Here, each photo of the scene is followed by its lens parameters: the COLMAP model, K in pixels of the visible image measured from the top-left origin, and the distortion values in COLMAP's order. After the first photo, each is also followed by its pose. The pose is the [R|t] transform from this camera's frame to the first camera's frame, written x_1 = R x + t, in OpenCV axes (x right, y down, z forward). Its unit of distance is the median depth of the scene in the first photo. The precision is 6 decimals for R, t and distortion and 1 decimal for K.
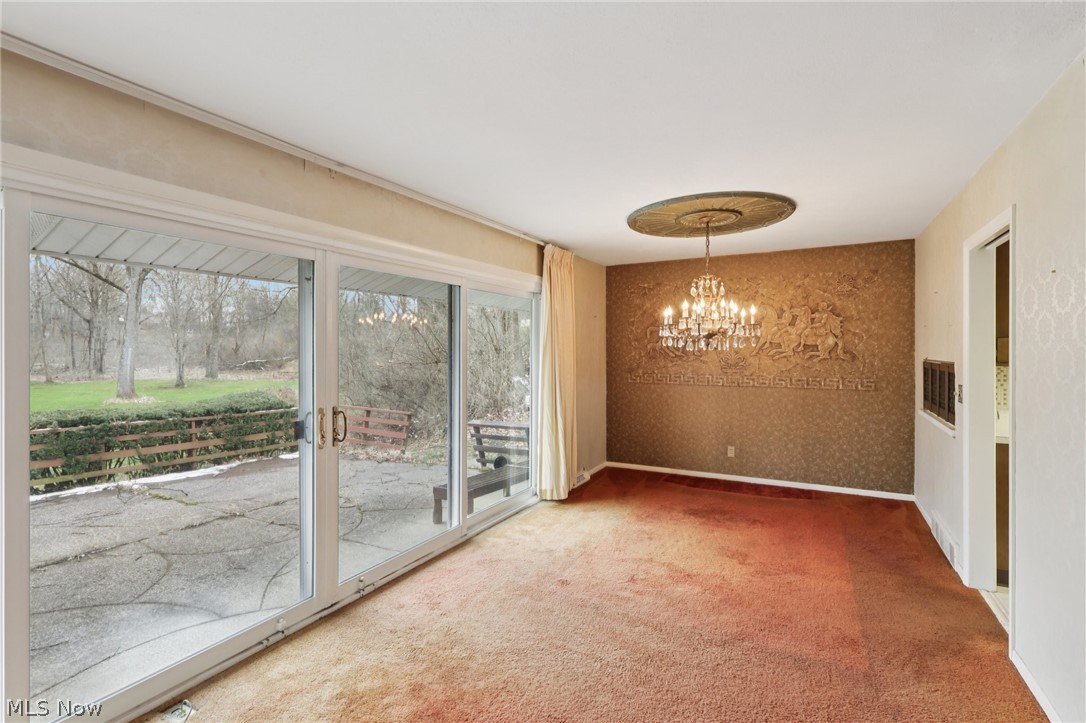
lens RADIAL K [[505.6, 0, 545.4], [0, 505.6, 352.7], [0, 0, 1]] dist [-0.002344, 0.000447]
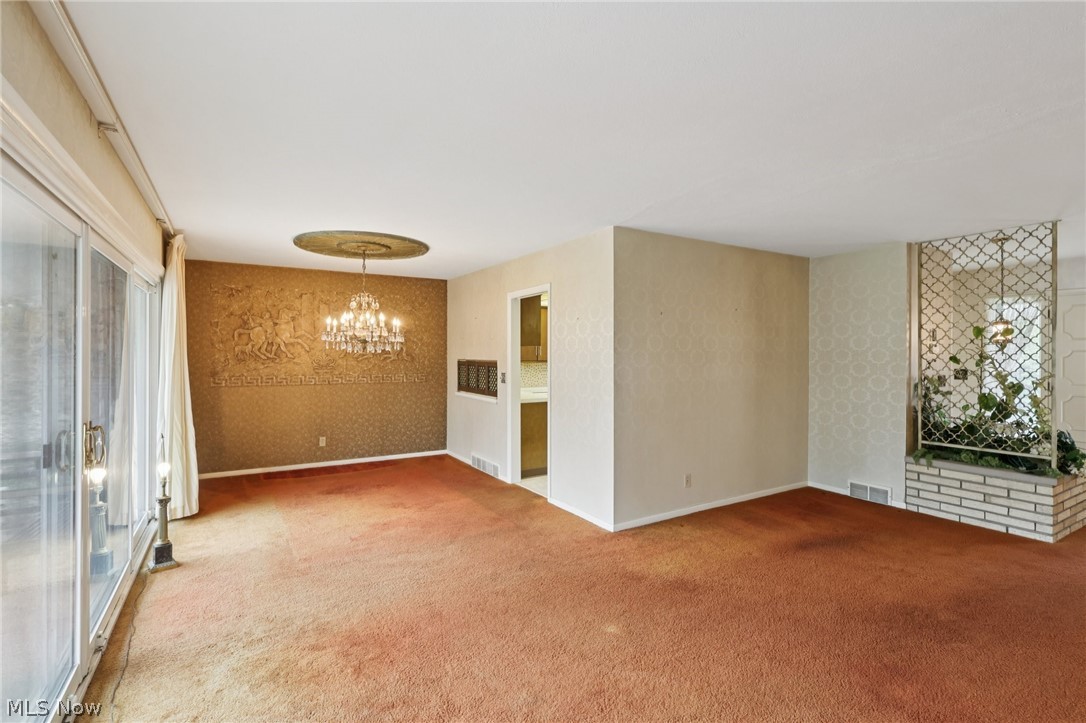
lens RADIAL K [[505.6, 0, 545.4], [0, 505.6, 352.7], [0, 0, 1]] dist [-0.002344, 0.000447]
pose [[0.498518, 0.006143, 0.866858, -0.464657], [0.001552, 0.999967, -0.007979, 0.005314], [-0.866878, 0.005323, 0.498492, -0.011751]]
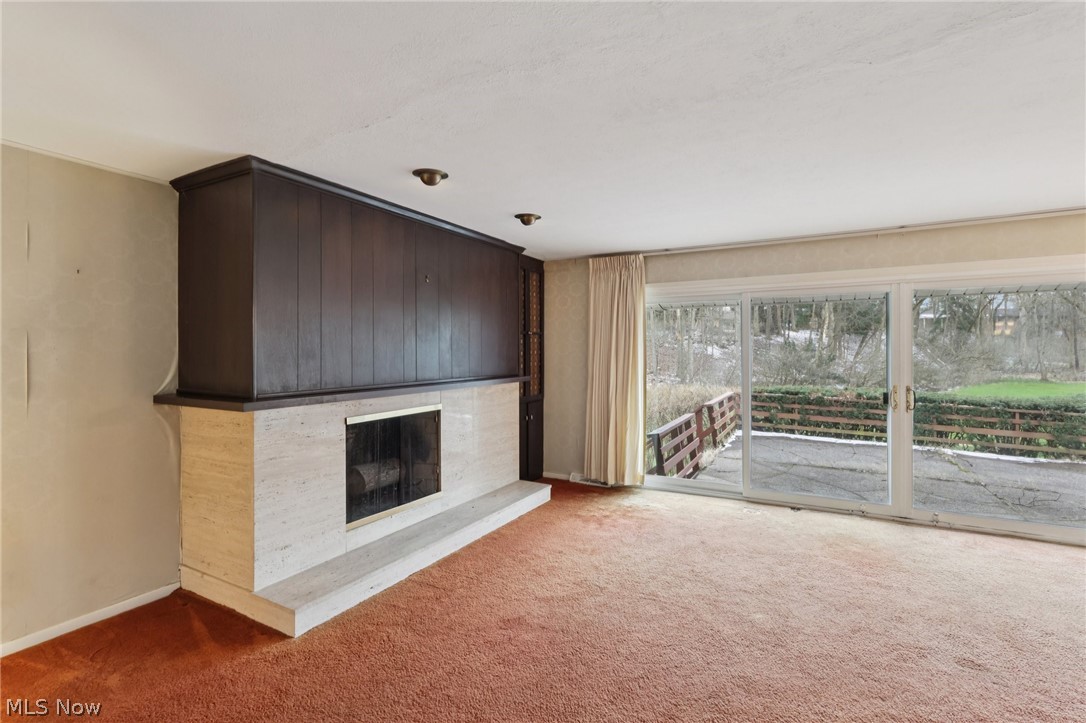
lens RADIAL K [[505.6, 0, 545.4], [0, 505.6, 352.7], [0, 0, 1]] dist [-0.002344, 0.000447]
pose [[-0.017980, 0.002423, -0.999835, 0.680163], [-0.001746, 0.999995, 0.002455, 0.004190], [0.999837, 0.001790, -0.017975, -0.029315]]
